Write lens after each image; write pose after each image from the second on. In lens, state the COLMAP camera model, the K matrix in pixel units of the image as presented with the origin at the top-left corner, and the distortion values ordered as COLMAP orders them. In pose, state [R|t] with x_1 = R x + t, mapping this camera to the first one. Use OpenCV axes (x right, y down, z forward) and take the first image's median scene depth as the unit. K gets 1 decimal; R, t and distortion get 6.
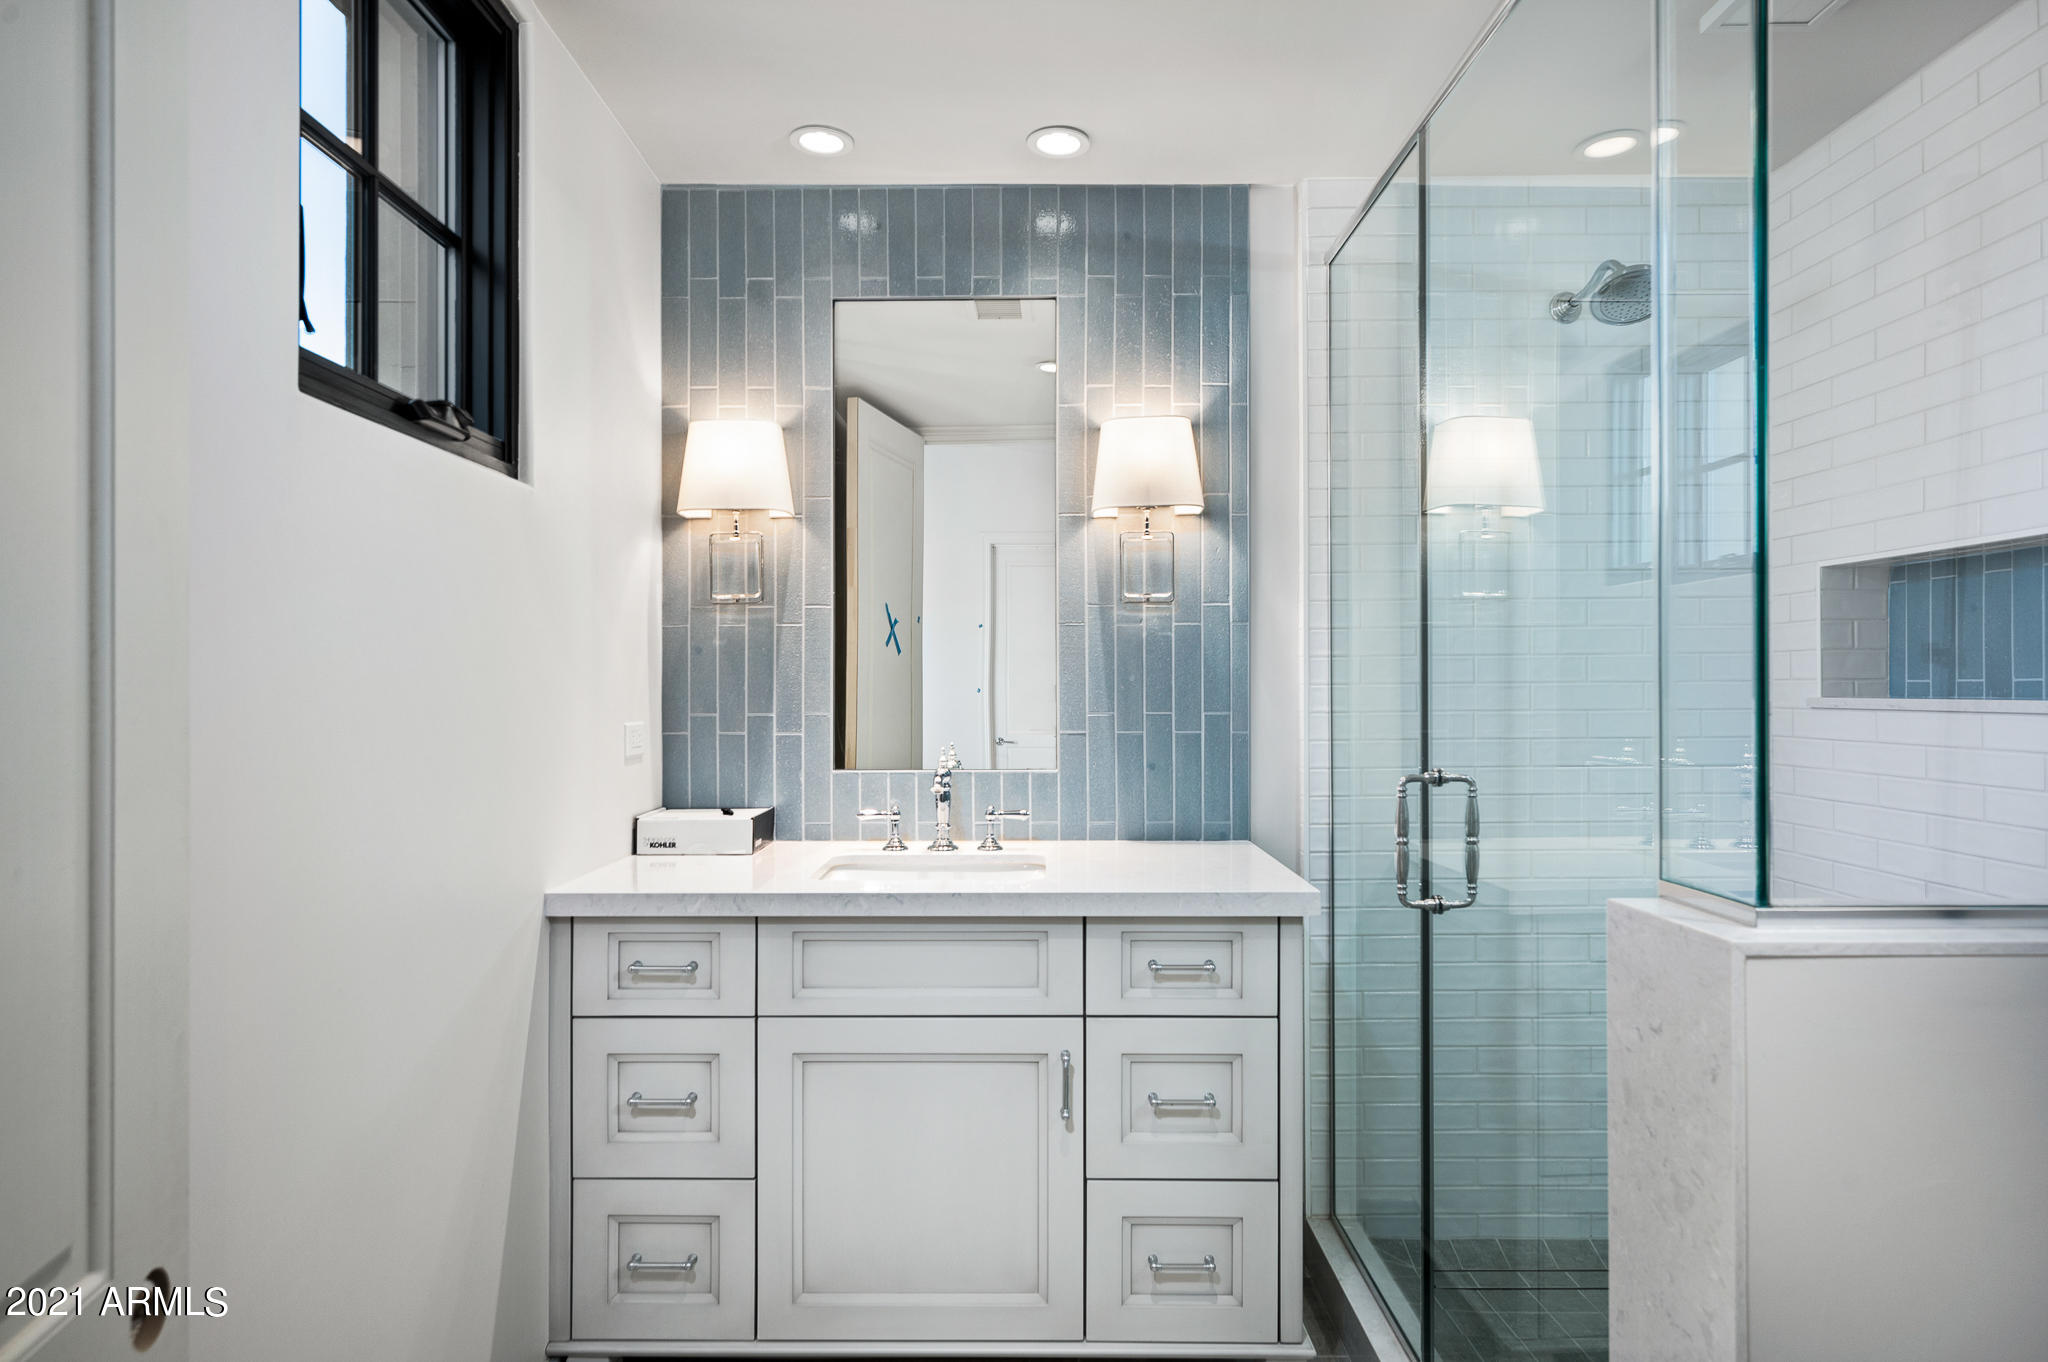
lens RADIAL K [[1210.8, 0, 1018.2], [0, 1210.8, 683.0], [0, 0, 1]] dist [-0.008795, -0.001125]
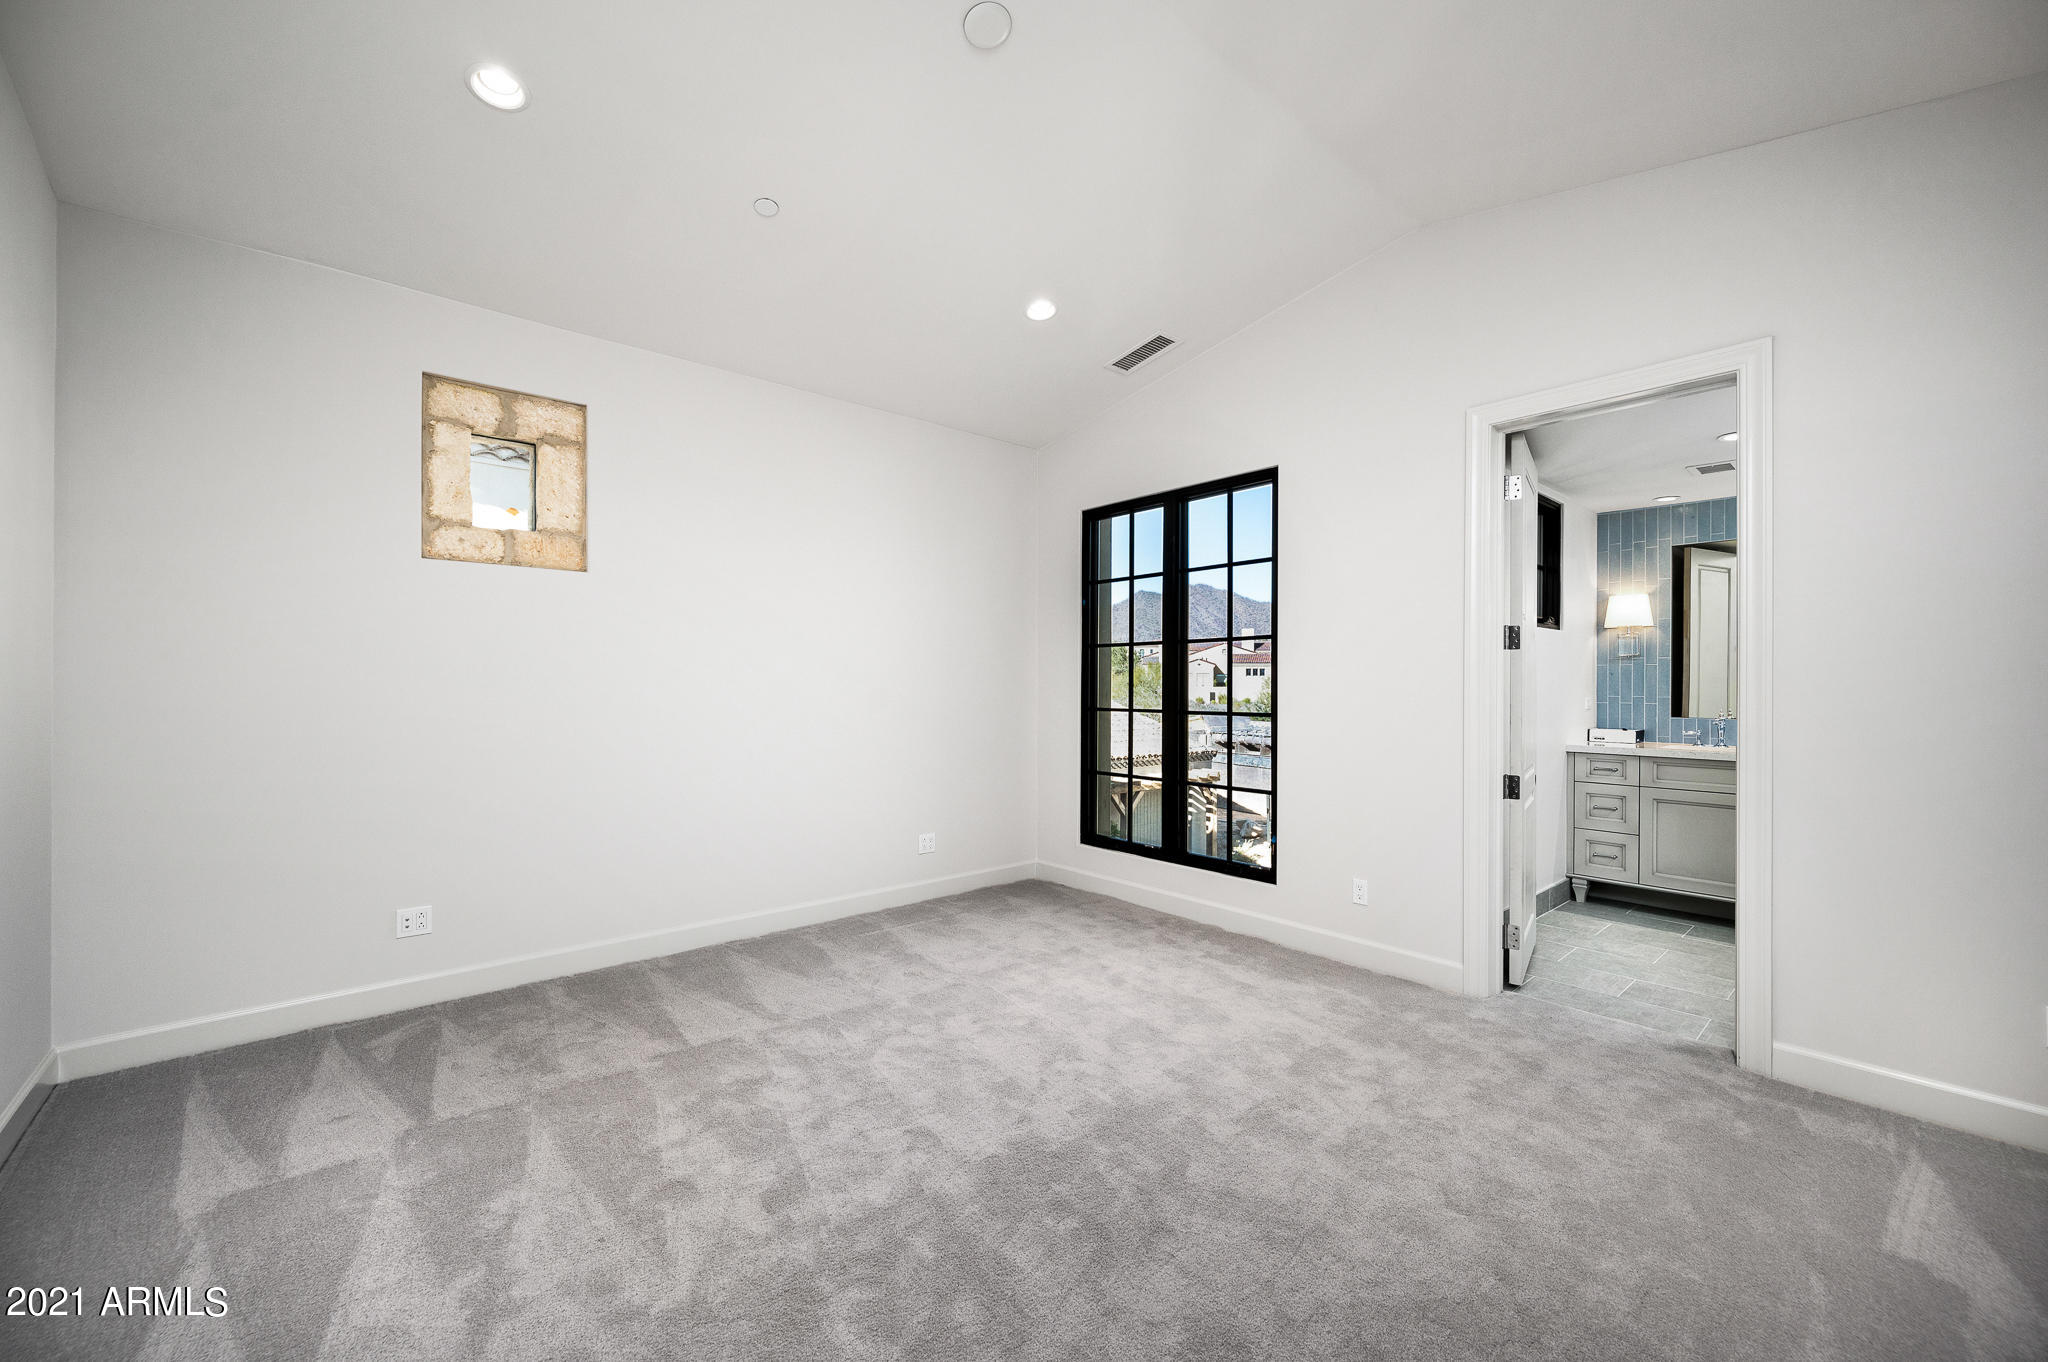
lens RADIAL K [[812.4, 0, 1027.8], [0, 812.4, 682.5], [0, 0, 1]] dist [-0.000672, -0.000034]
pose [[0.673857, 0.003902, -0.738851, 0.230318], [-0.001686, 0.999992, 0.003744, -0.011585], [0.738860, -0.001277, 0.673858, -1.351067]]
